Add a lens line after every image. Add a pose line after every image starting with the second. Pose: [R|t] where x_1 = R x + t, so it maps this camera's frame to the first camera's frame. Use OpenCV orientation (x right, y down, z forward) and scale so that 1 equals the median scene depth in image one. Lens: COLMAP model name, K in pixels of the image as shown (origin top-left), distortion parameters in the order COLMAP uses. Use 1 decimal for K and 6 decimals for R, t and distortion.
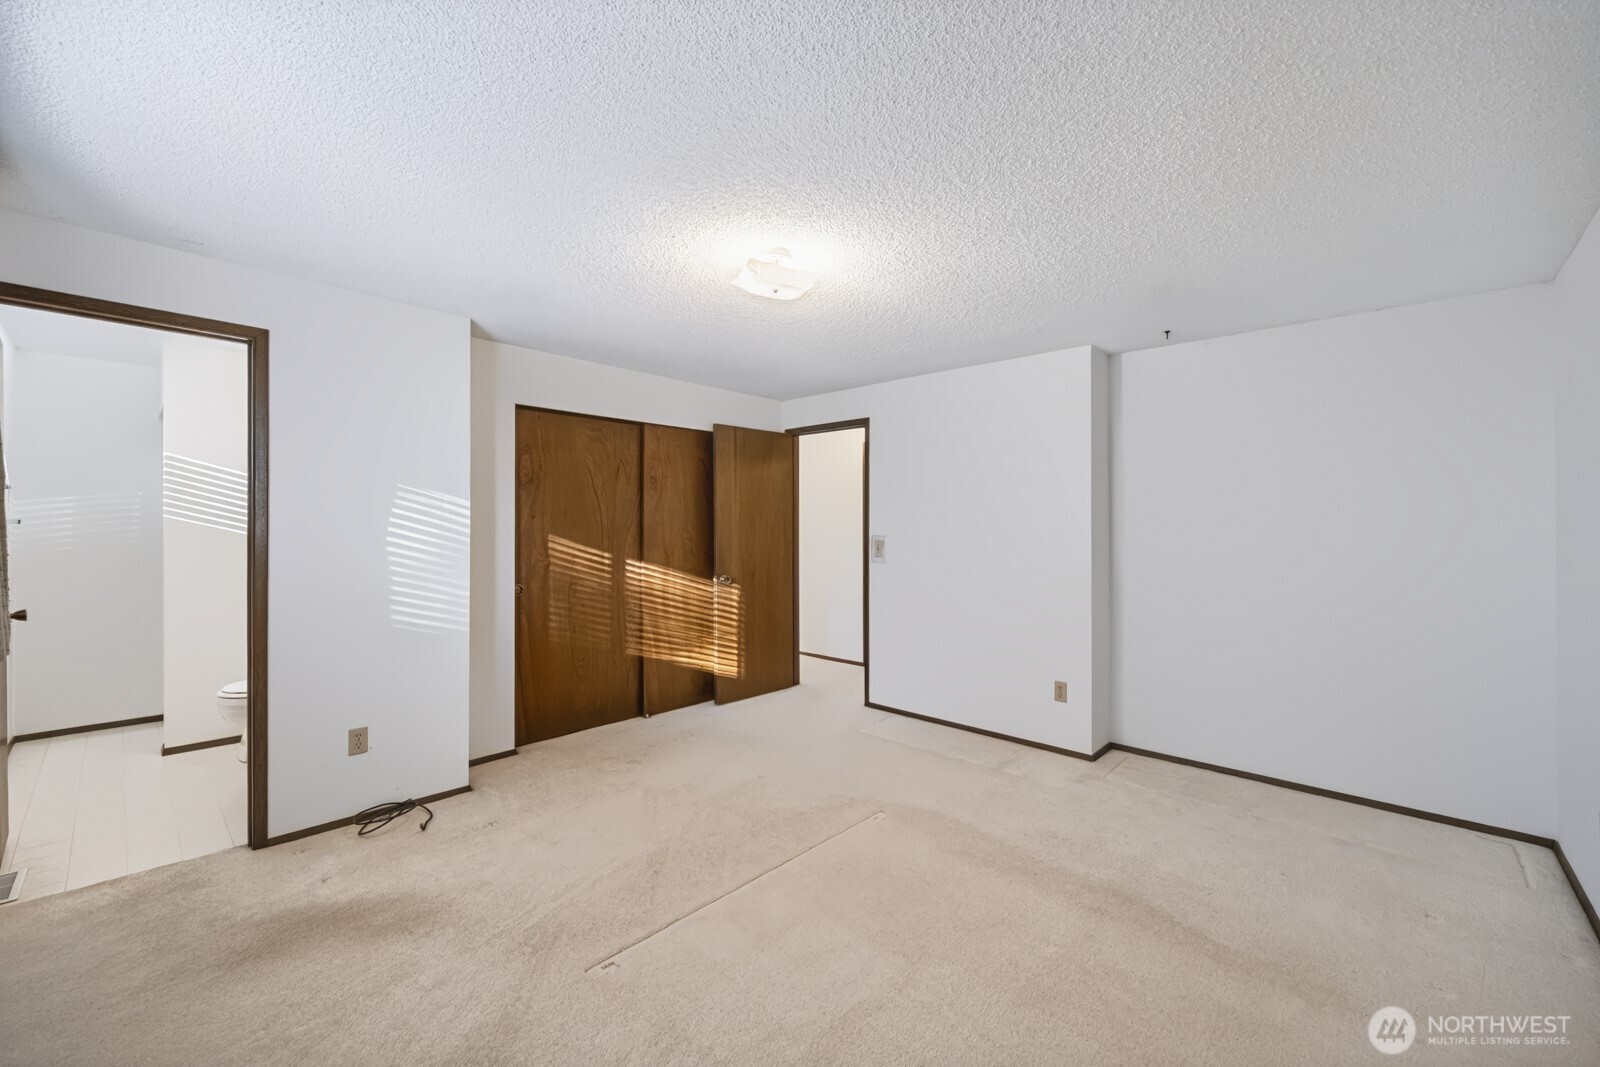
lens RADIAL K [[606.3, 0, 795.7], [0, 606.3, 526.9], [0, 0, 1]] dist [0.000274, 0.000017]
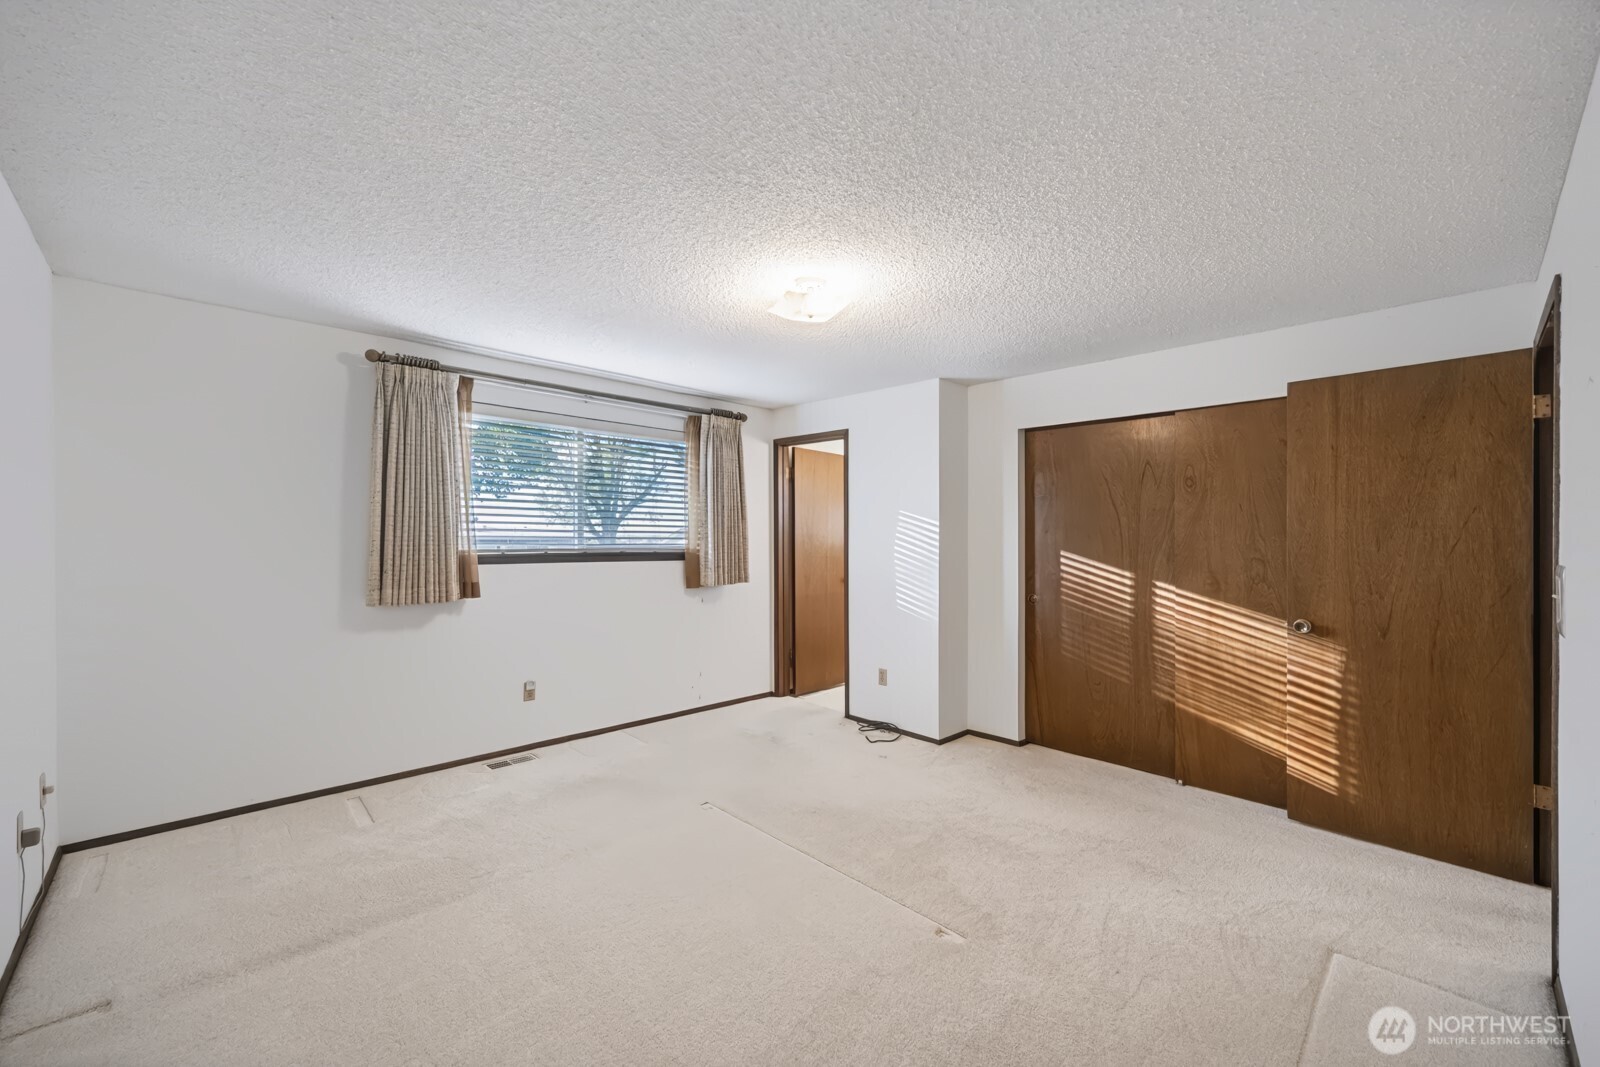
lens RADIAL K [[637.4, 0, 794.9], [0, 637.4, 537.4], [0, 0, 1]] dist [-0.000899, 0.000041]
pose [[-0.039794, 0.003419, -0.999202, 0.623655], [0.001236, 0.999994, 0.003372, -0.010334], [0.999207, -0.001100, -0.039798, 0.556114]]
